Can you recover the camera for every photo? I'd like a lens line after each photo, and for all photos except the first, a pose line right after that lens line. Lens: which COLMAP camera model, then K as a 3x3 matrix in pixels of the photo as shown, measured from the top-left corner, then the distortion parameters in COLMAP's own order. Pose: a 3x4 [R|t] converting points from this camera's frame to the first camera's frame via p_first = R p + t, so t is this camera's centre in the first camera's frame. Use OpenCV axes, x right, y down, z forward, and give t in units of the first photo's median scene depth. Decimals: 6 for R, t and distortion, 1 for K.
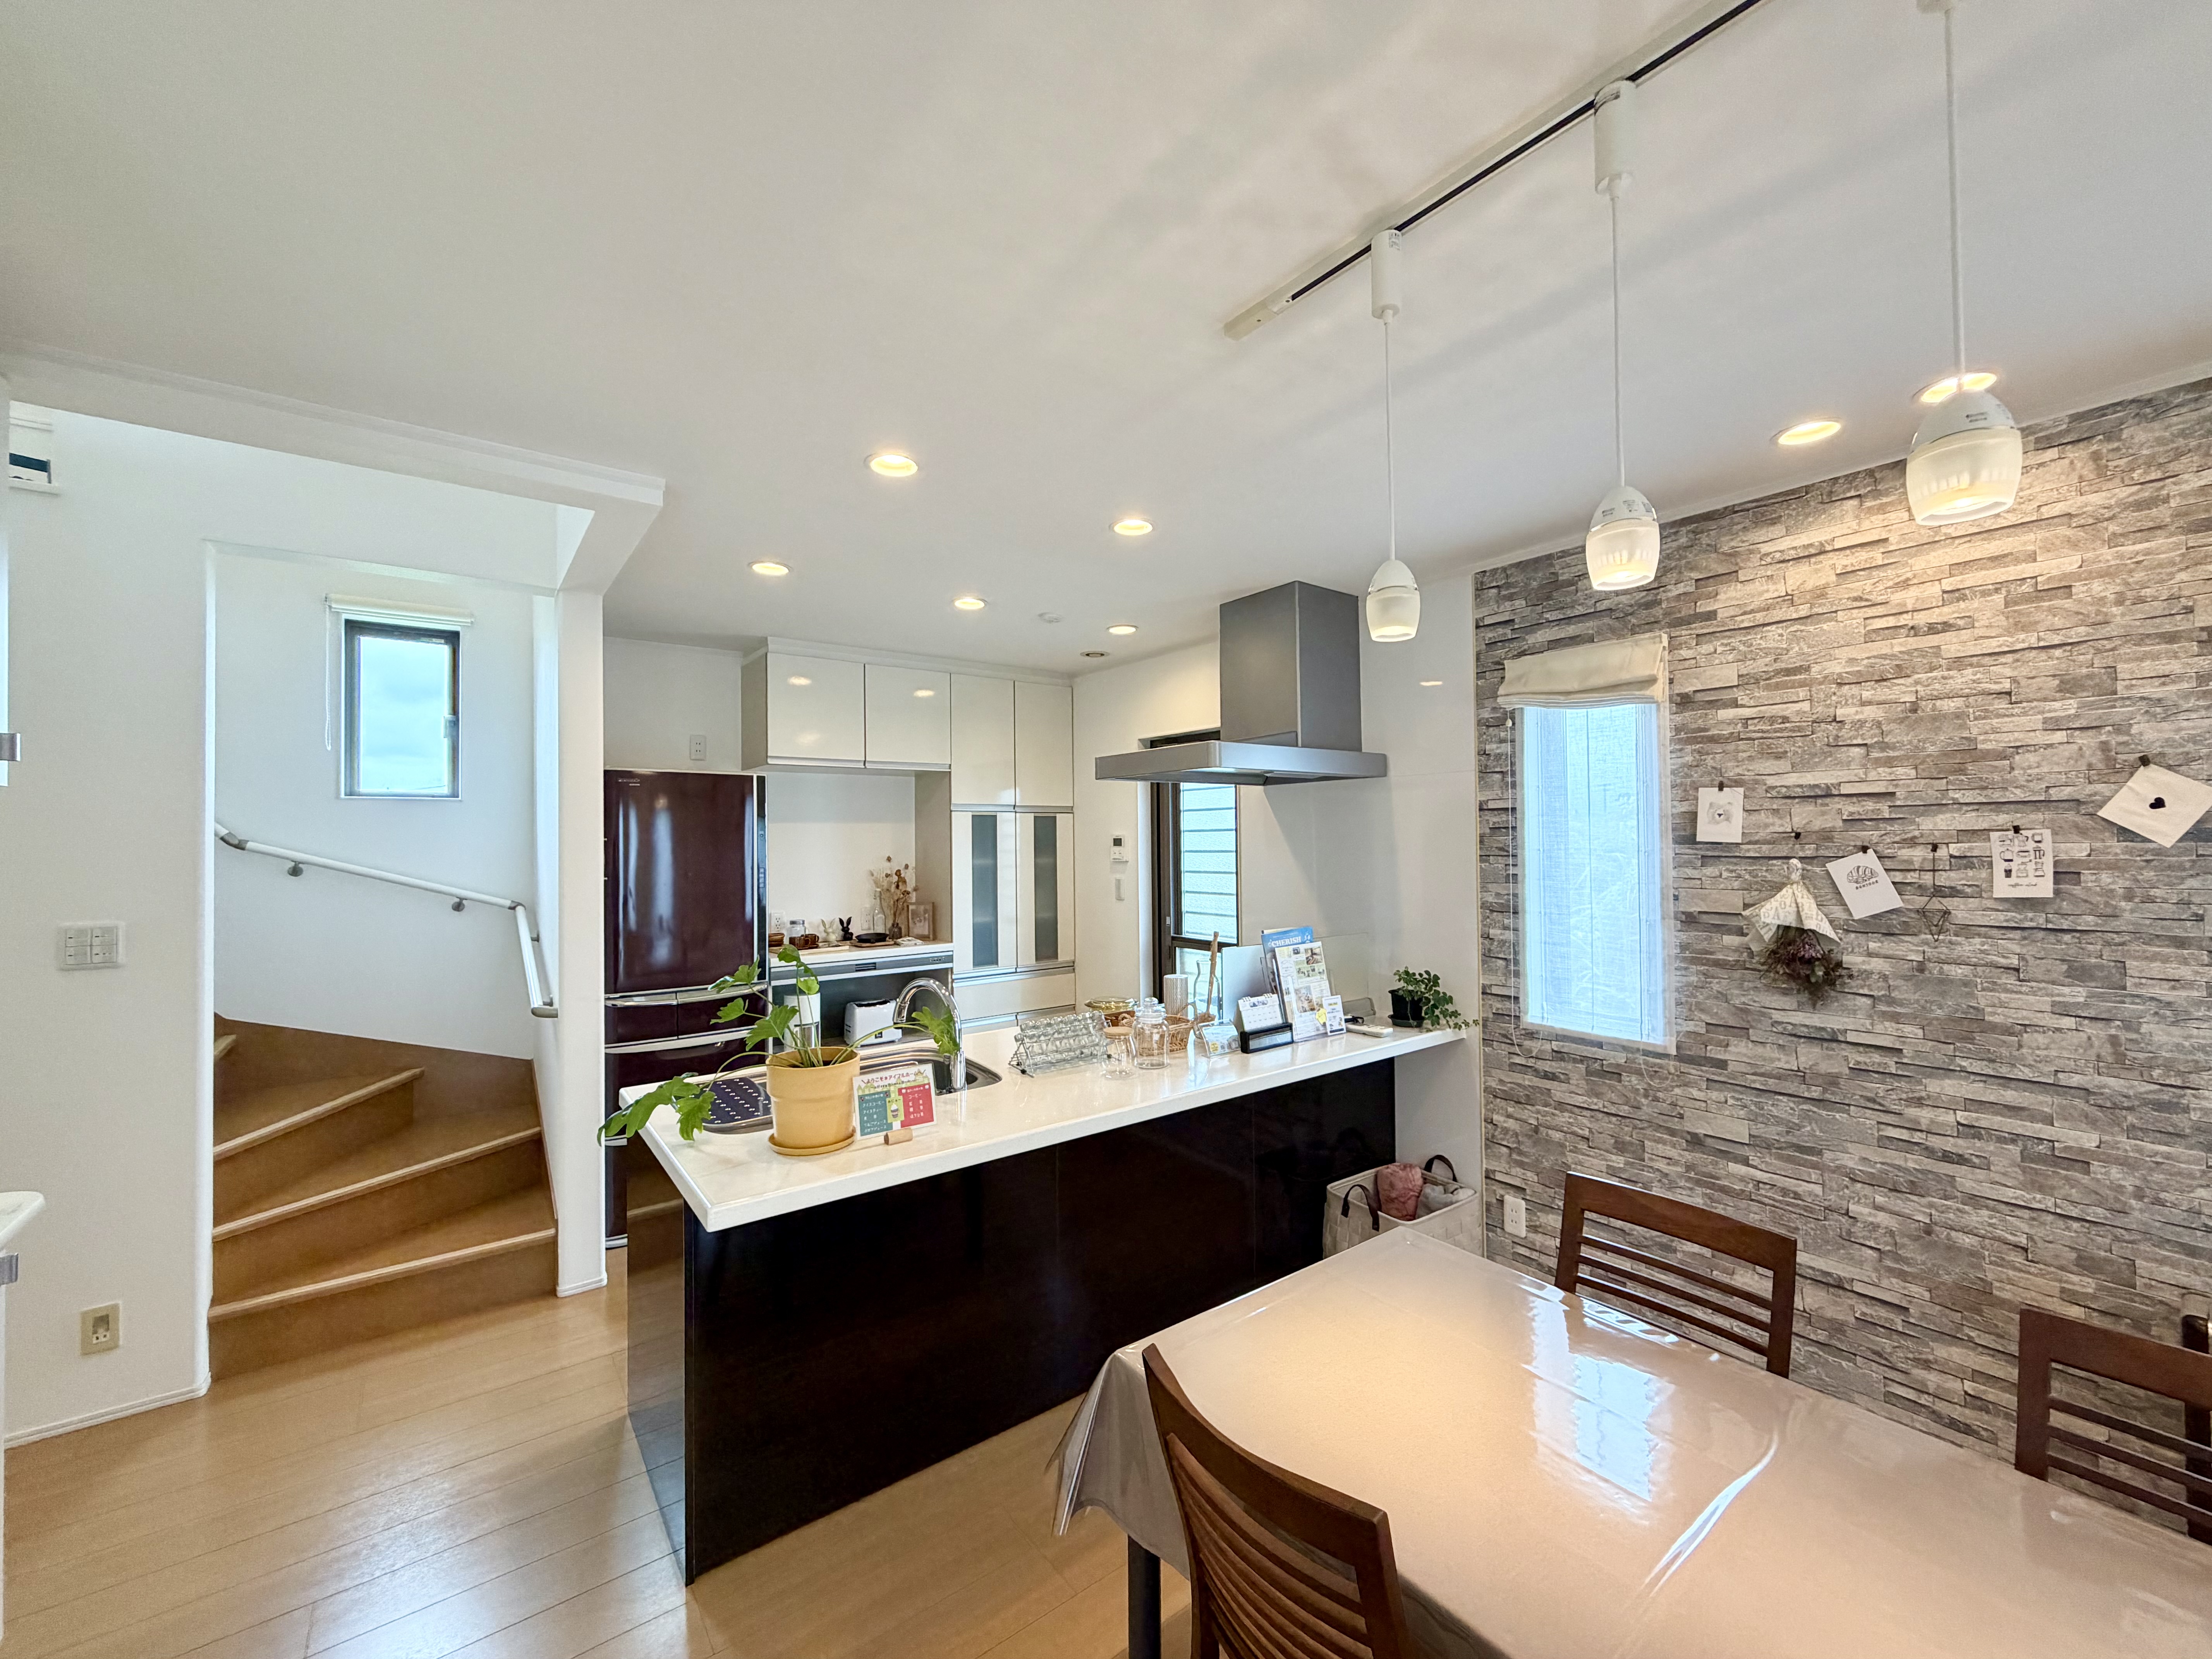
lens RADIAL K [[877.6, 0, 1098.7], [0, 877.6, 829.8], [0, 0, 1]] dist [0.001815, 0.000180]
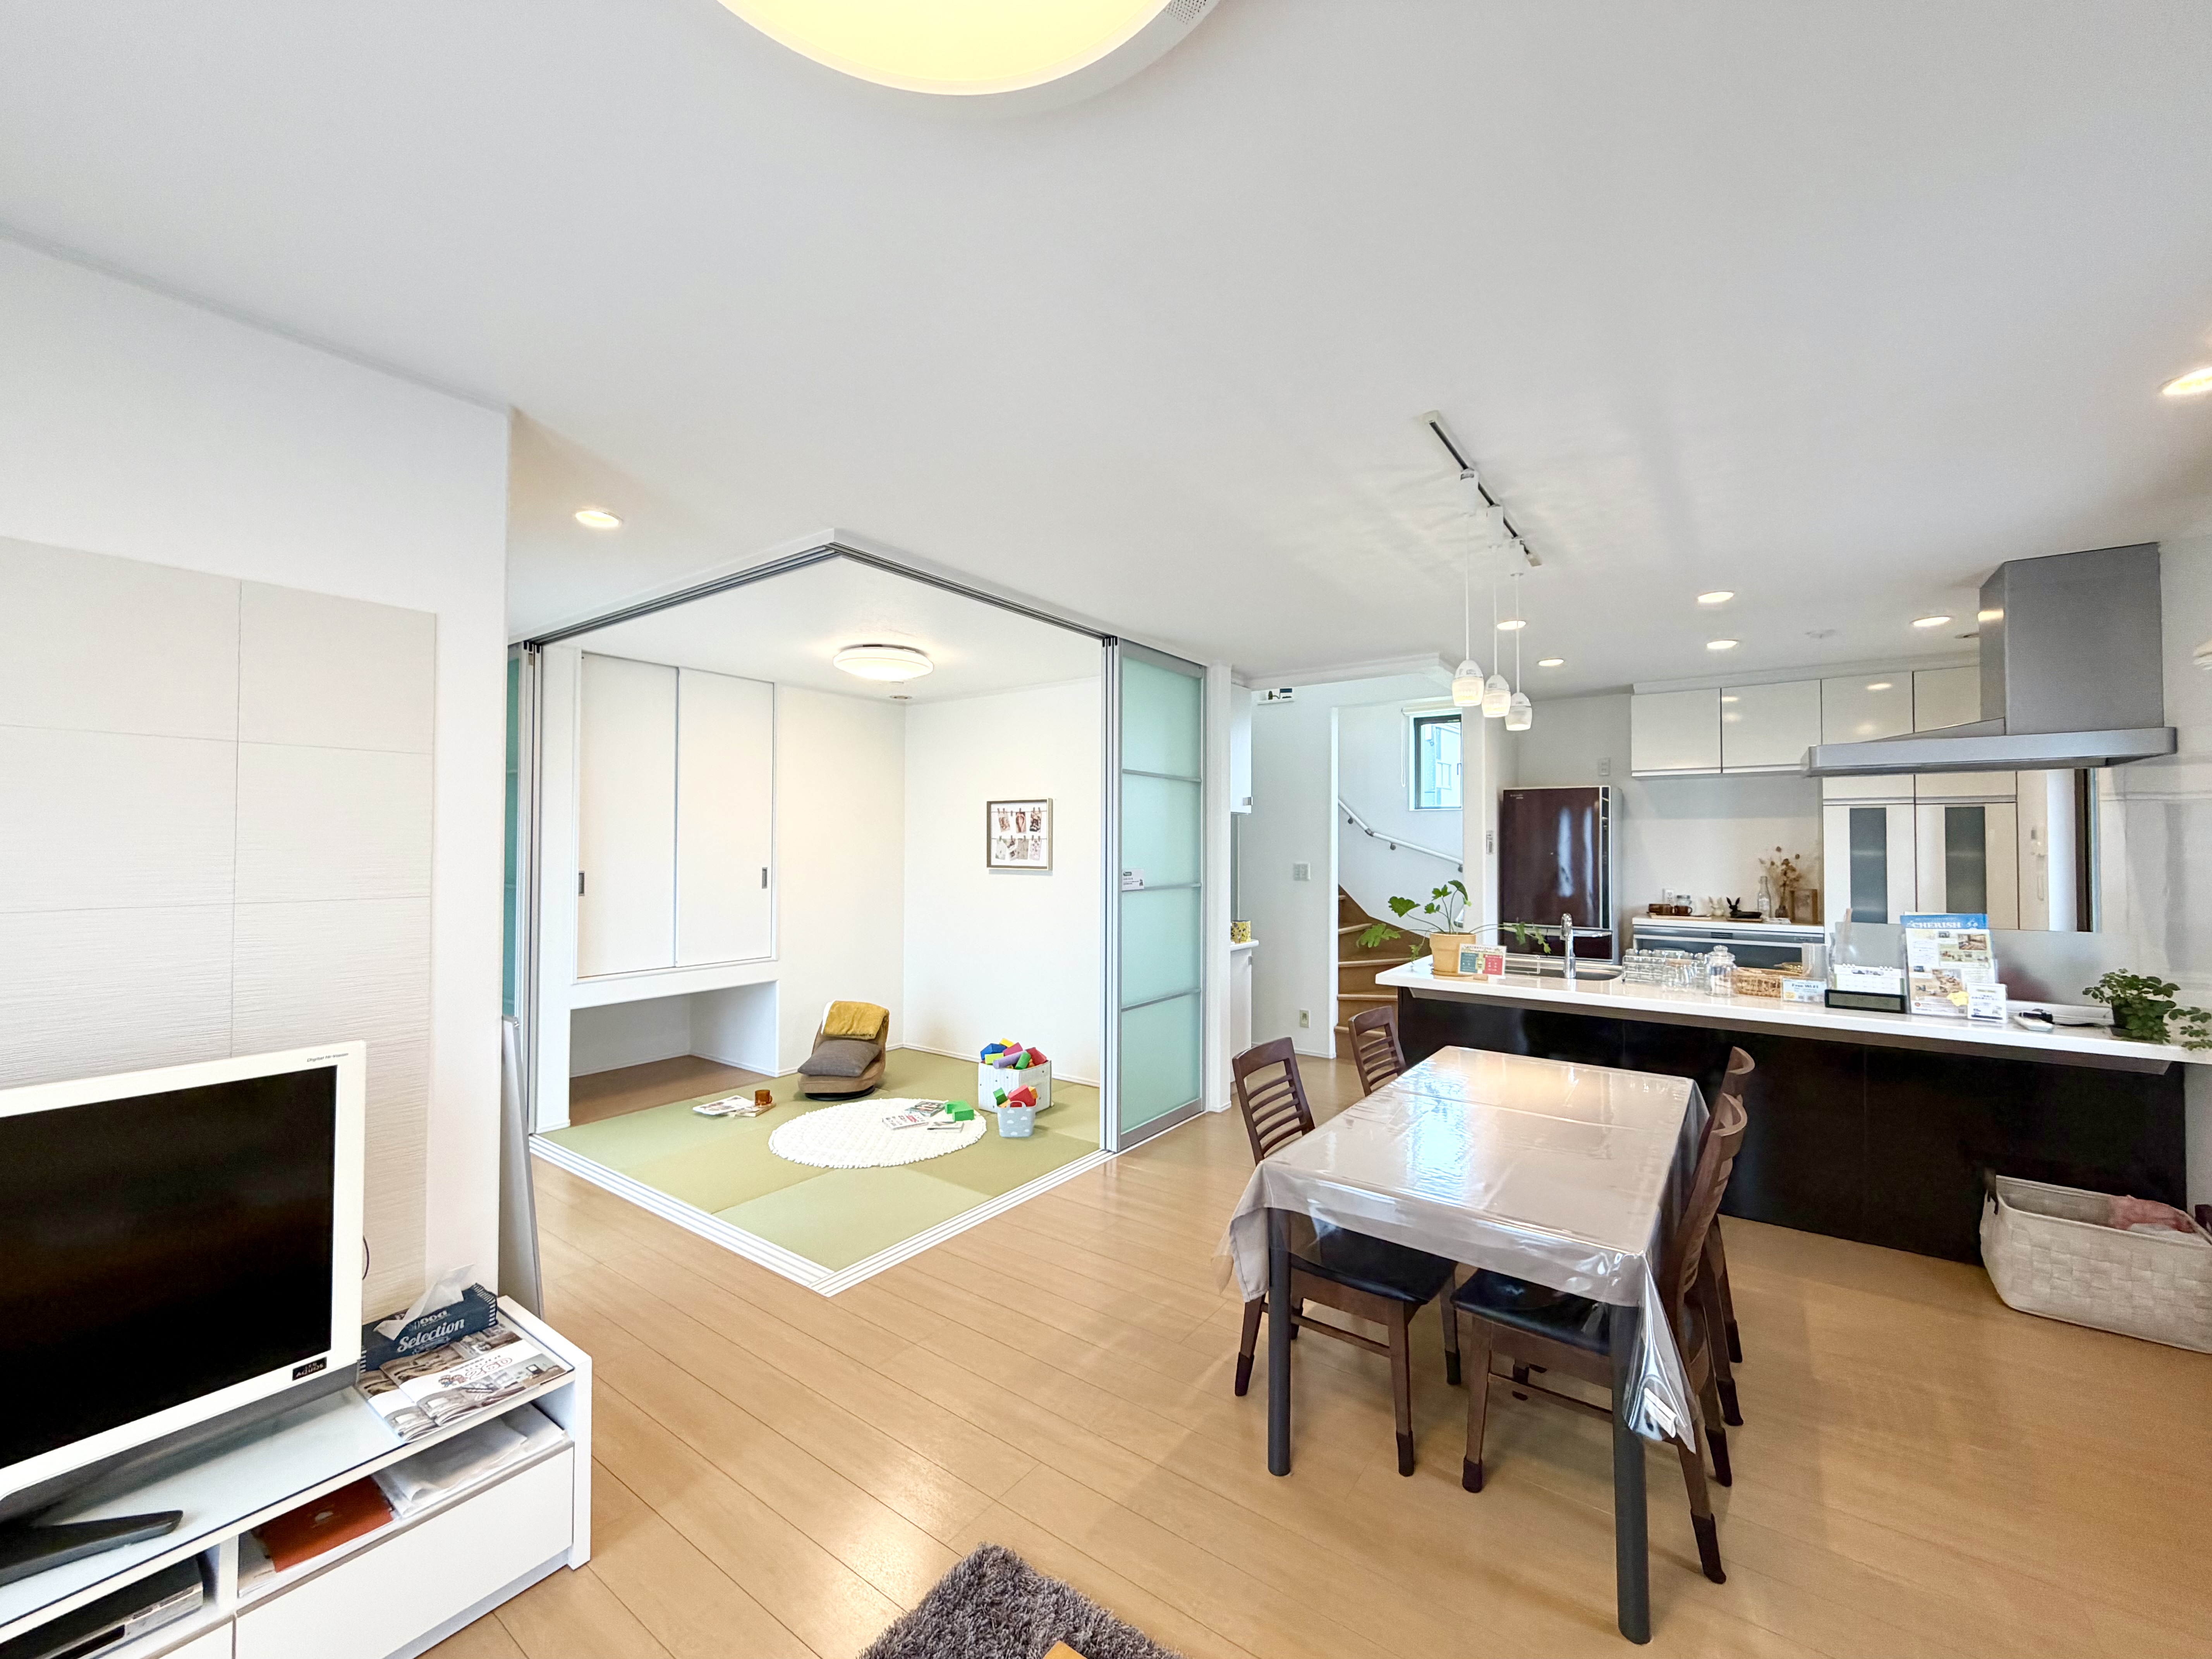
lens RADIAL K [[877.6, 0, 1098.7], [0, 877.6, 829.8], [0, 0, 1]] dist [0.001815, 0.000180]
pose [[0.287478, -0.005582, -0.957771, 1.116713], [0.005132, 0.999978, -0.004288, 0.015705], [0.957773, -0.003683, 0.287500, -0.310159]]
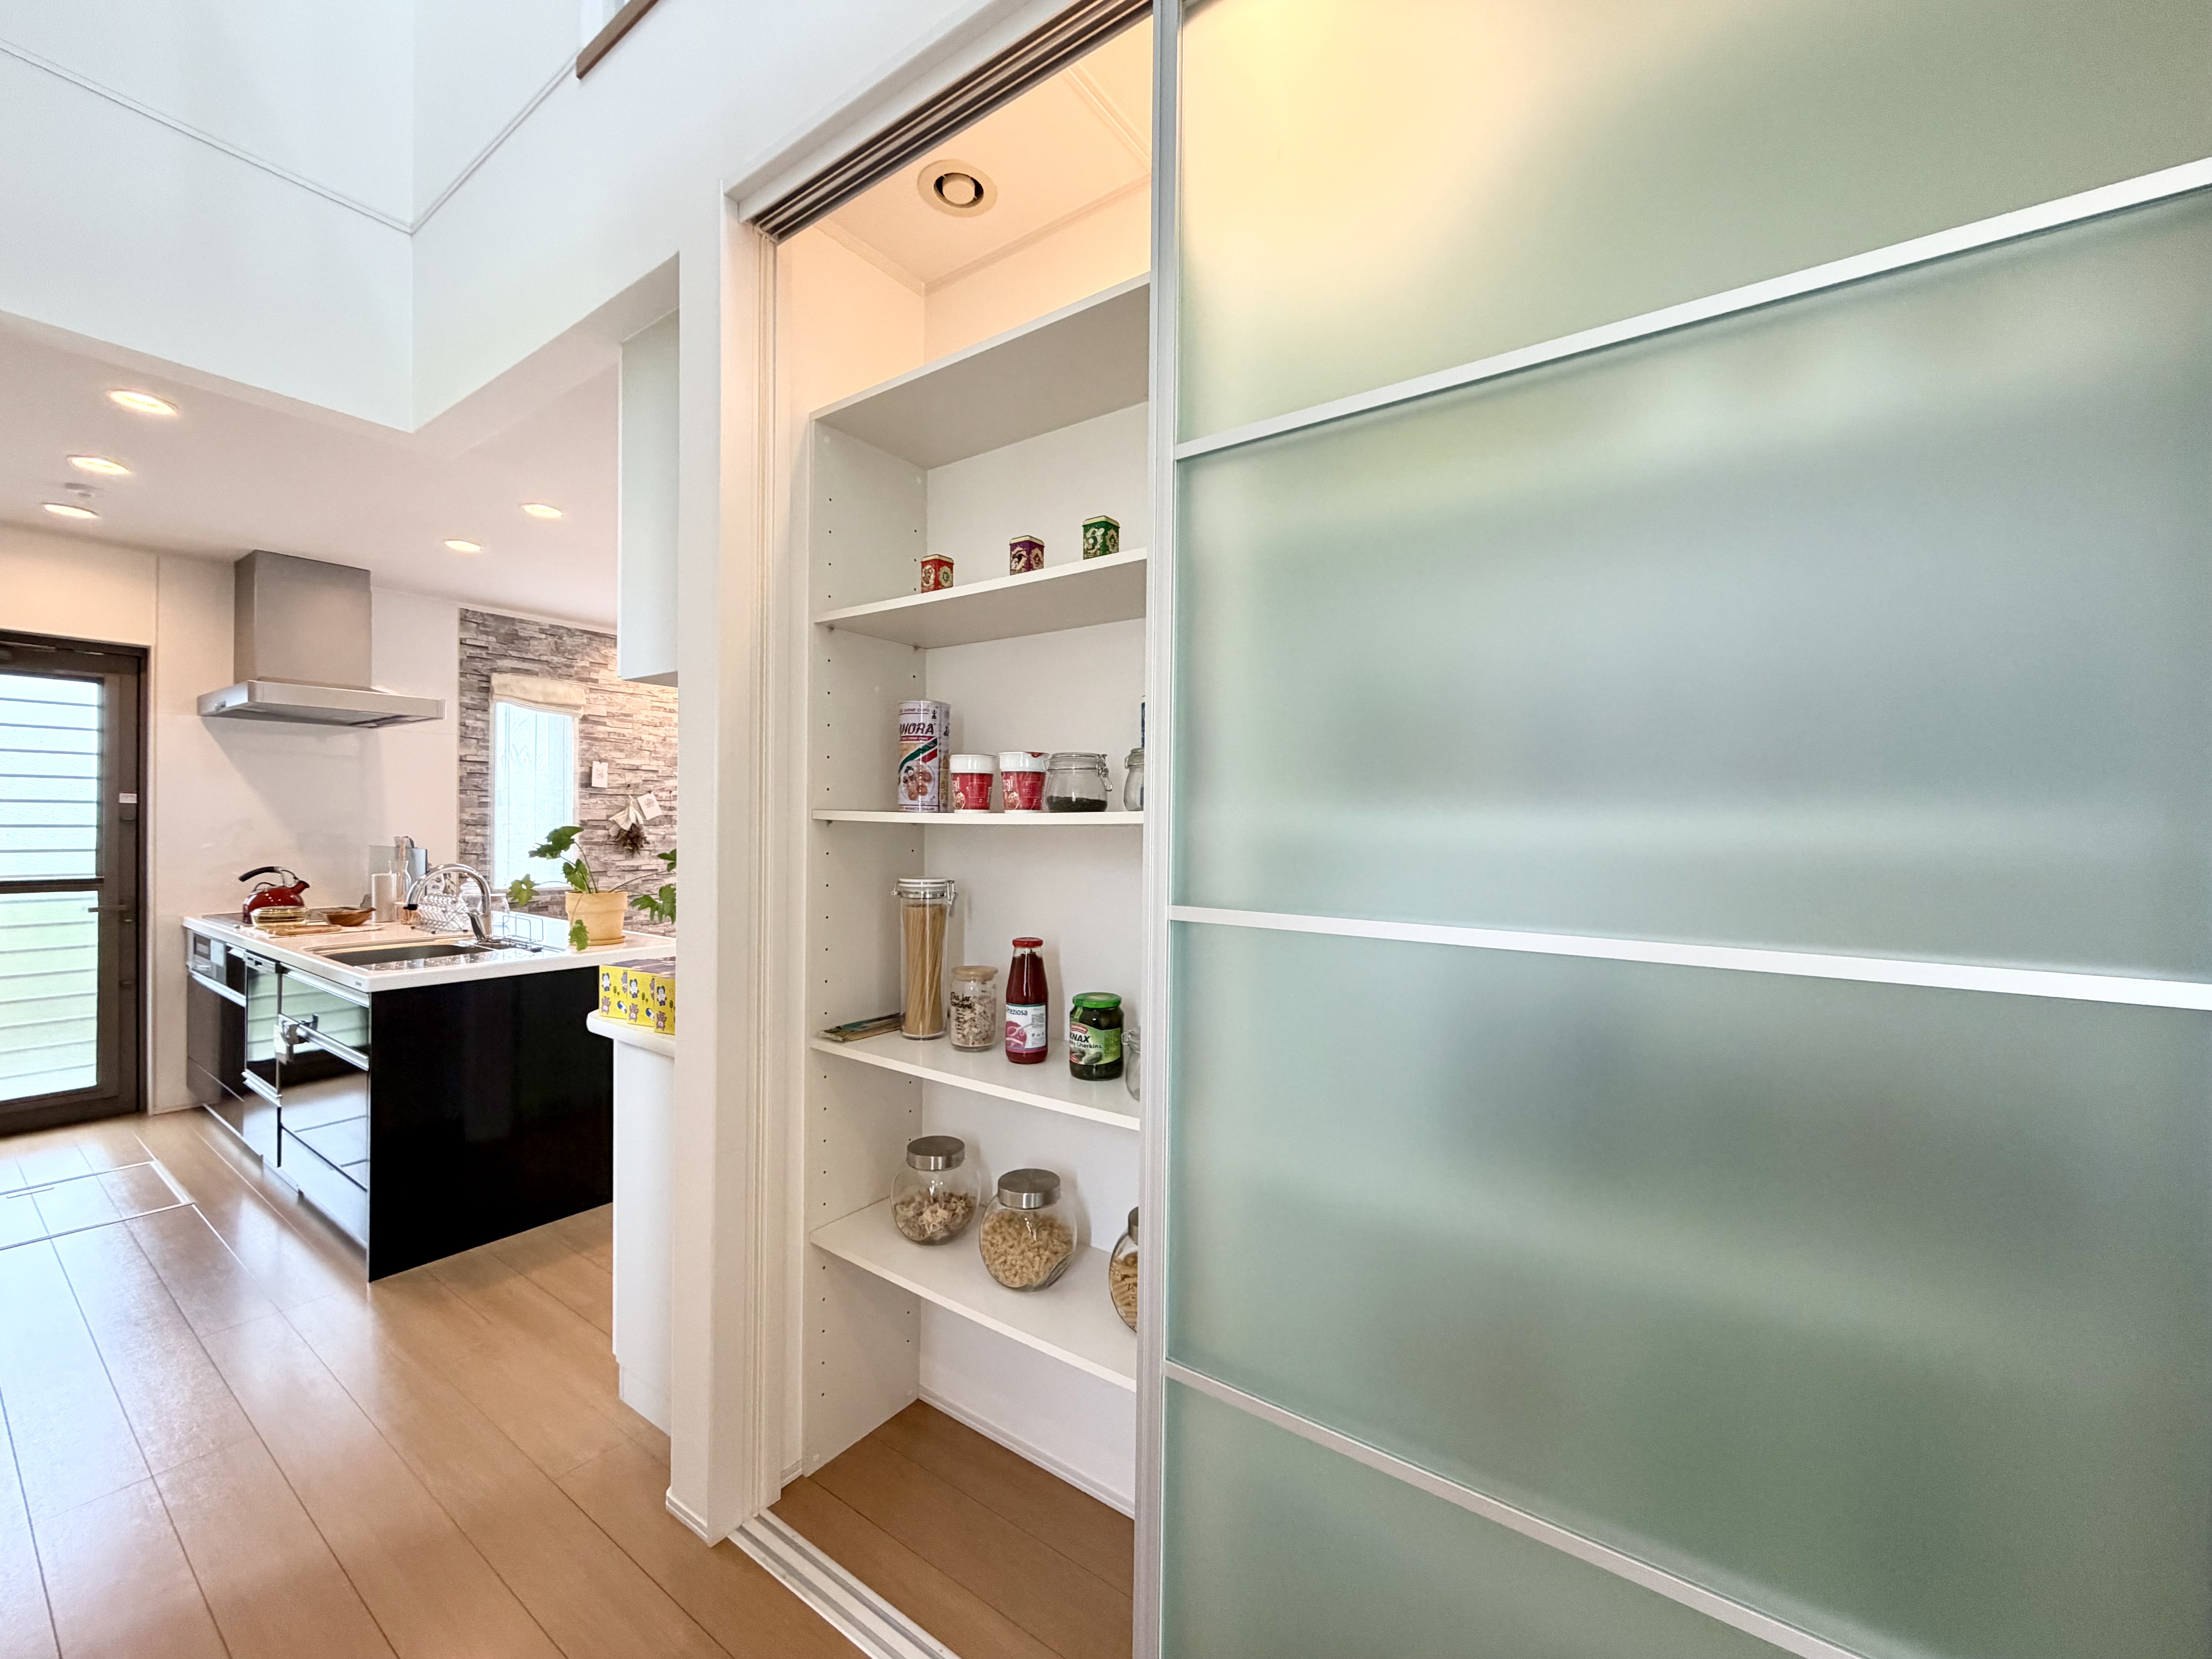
lens RADIAL K [[883.1, 0, 1106.0], [0, 883.1, 829.5], [0, 0, 1]] dist [-0.000458, 0.000209]
pose [[-0.300061, -0.001073, 0.953919, -1.728467], [-0.020861, 0.999768, -0.005437, 0.103245], [-0.953692, -0.021531, -0.300014, 0.455013]]
